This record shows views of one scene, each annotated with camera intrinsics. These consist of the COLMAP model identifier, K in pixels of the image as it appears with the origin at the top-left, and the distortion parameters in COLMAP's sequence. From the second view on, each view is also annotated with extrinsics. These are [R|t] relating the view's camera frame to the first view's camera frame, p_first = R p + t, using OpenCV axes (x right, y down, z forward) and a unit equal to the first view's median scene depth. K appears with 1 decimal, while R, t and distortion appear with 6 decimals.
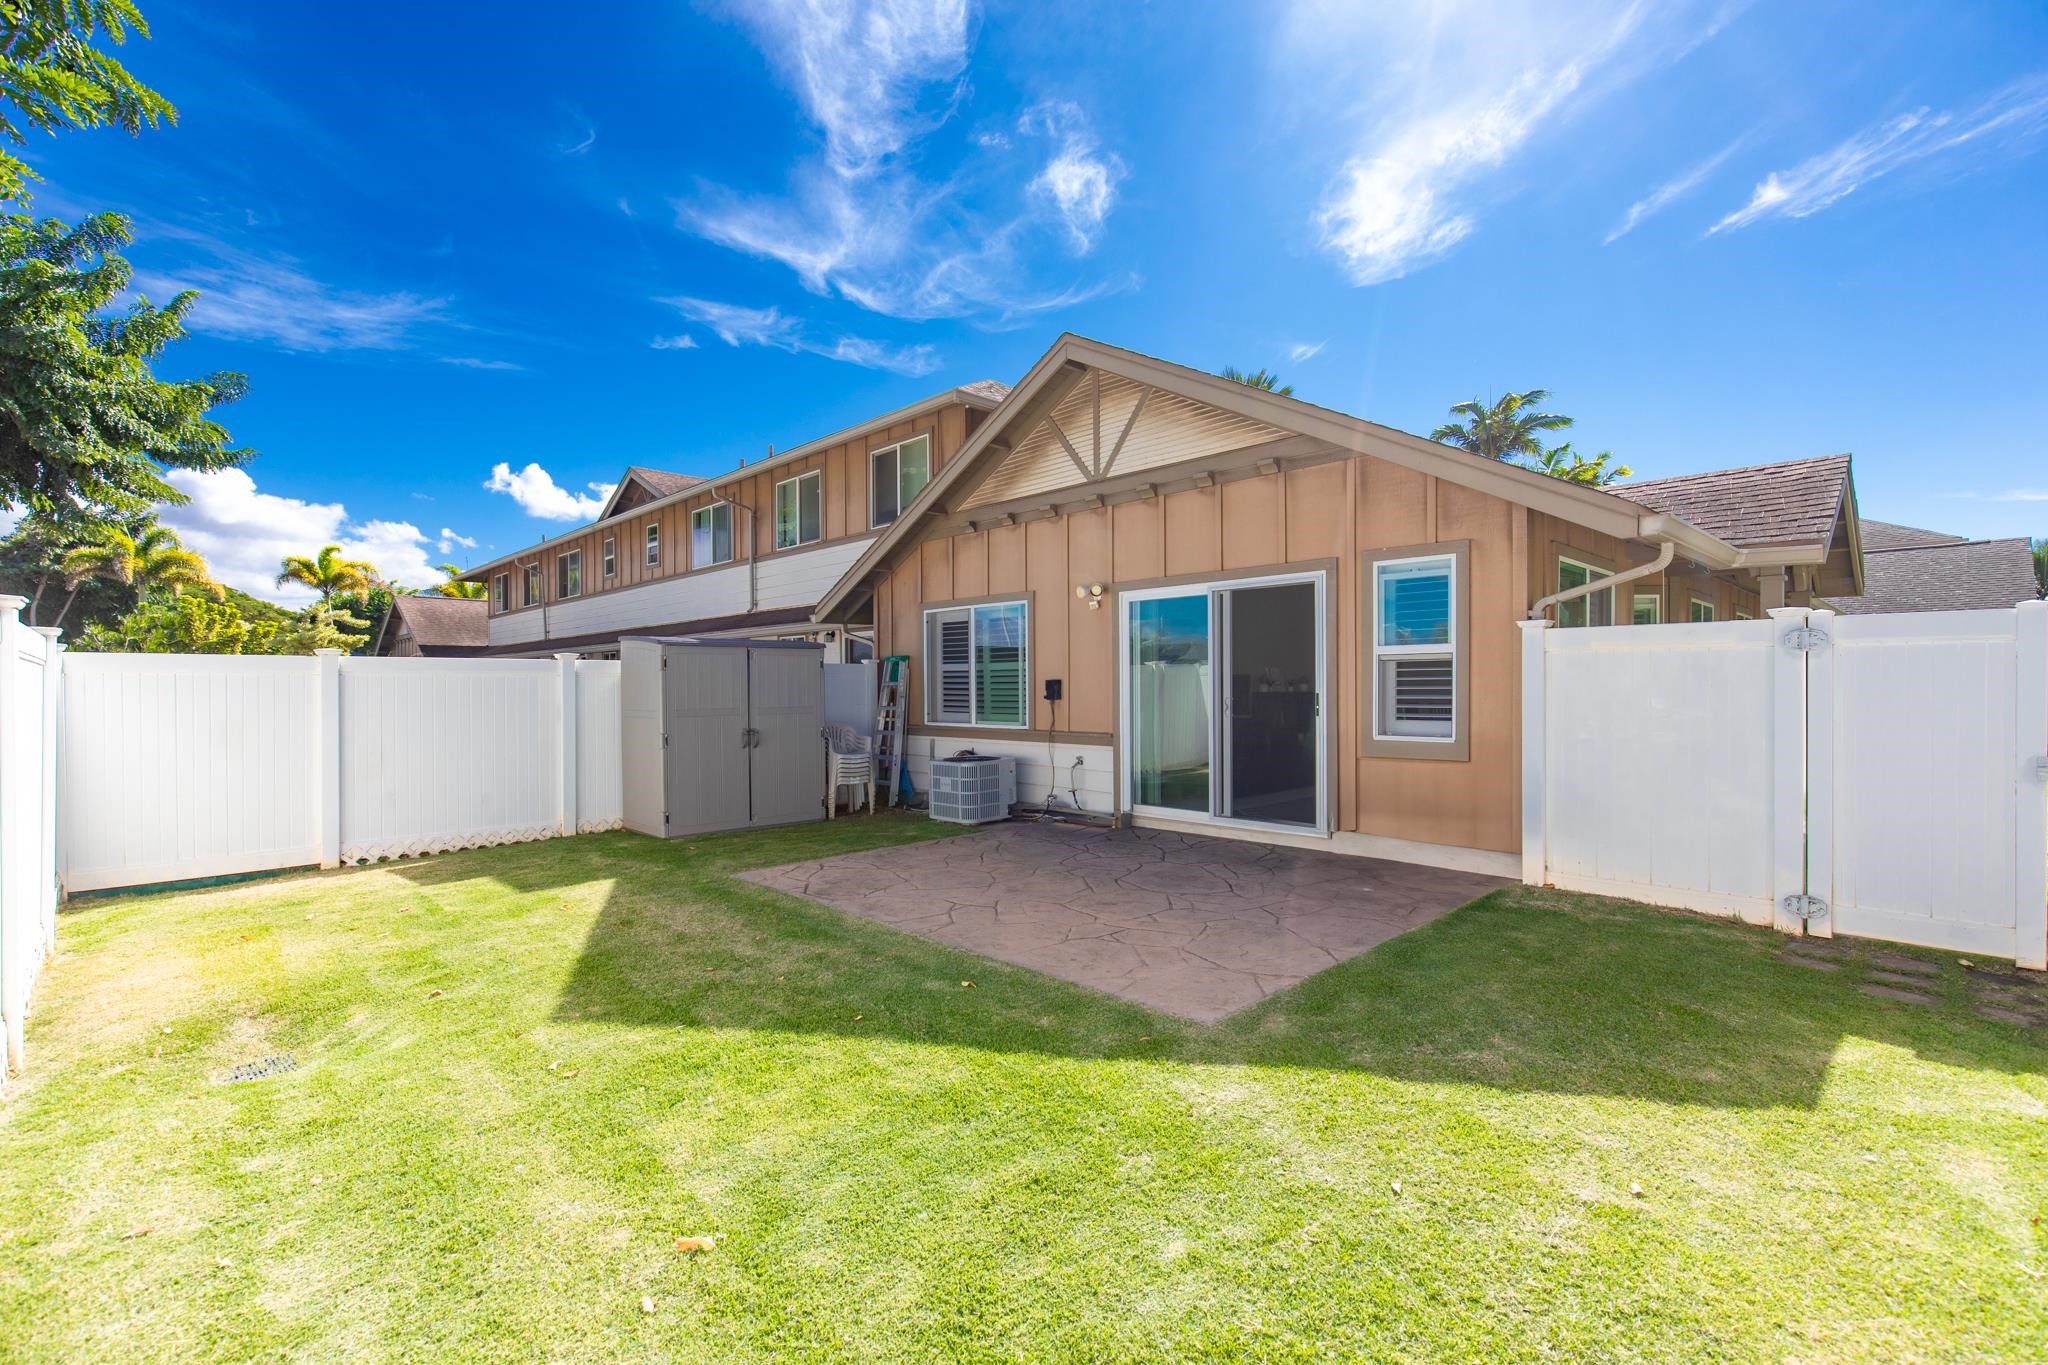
lens RADIAL K [[925.8, 0, 1026.7], [0, 925.8, 686.9], [0, 0, 1]] dist [0.002086, 0.000219]
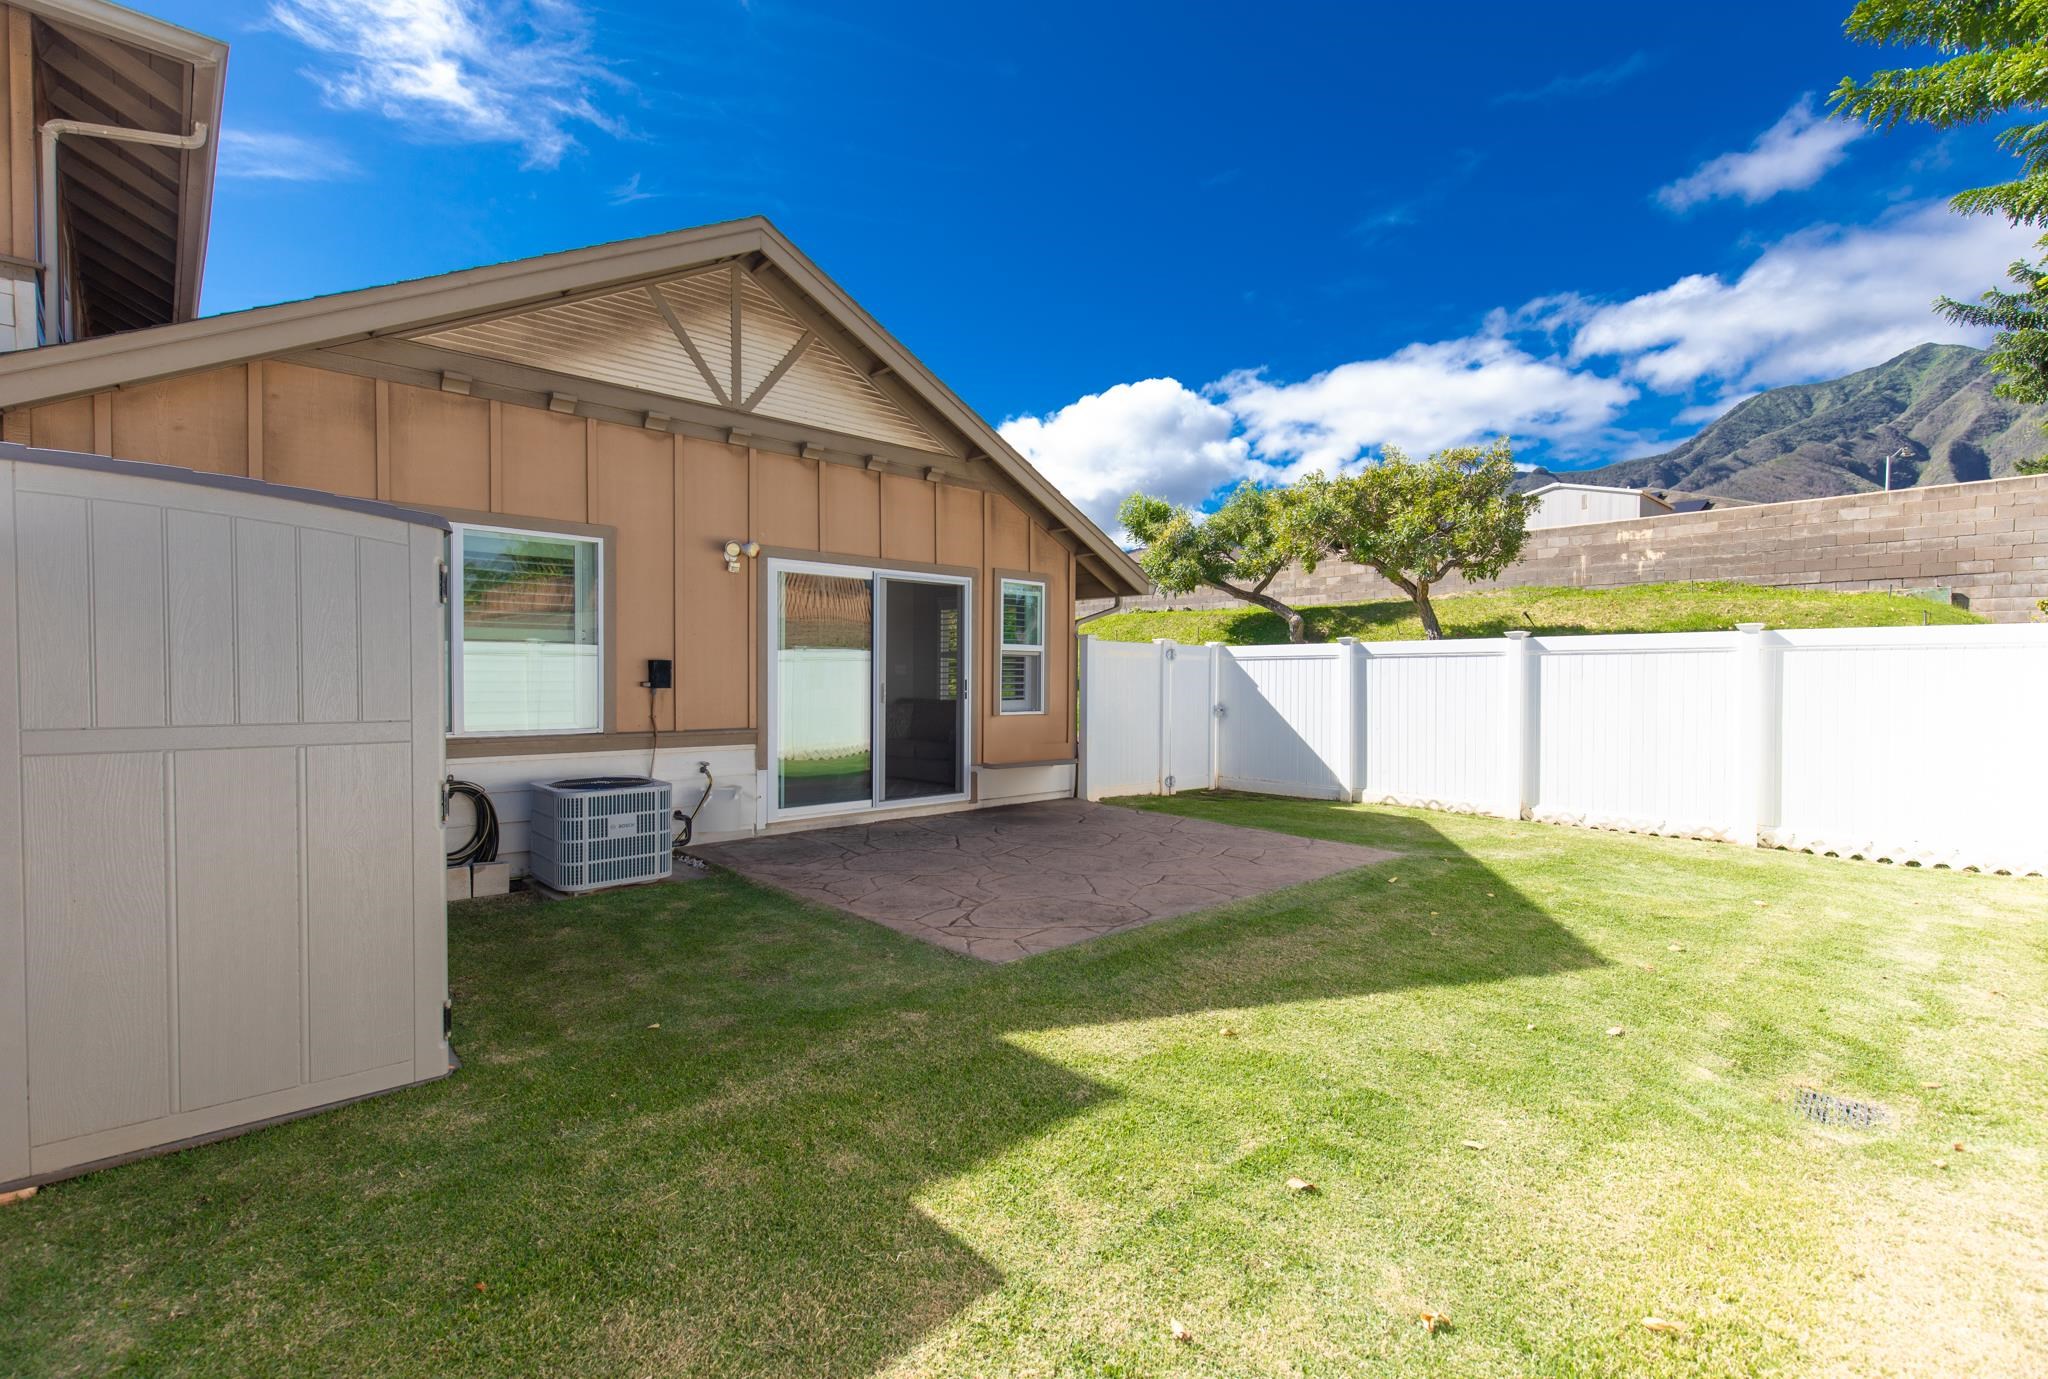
lens RADIAL K [[925.8, 0, 1026.7], [0, 925.8, 694.6], [0, 0, 1]] dist [0.002086, 0.000219]
pose [[0.007723, -0.010187, 0.999918, -0.780051], [-0.005113, 0.999935, 0.010226, 0.011925], [-0.999957, -0.005192, 0.007670, 0.810494]]
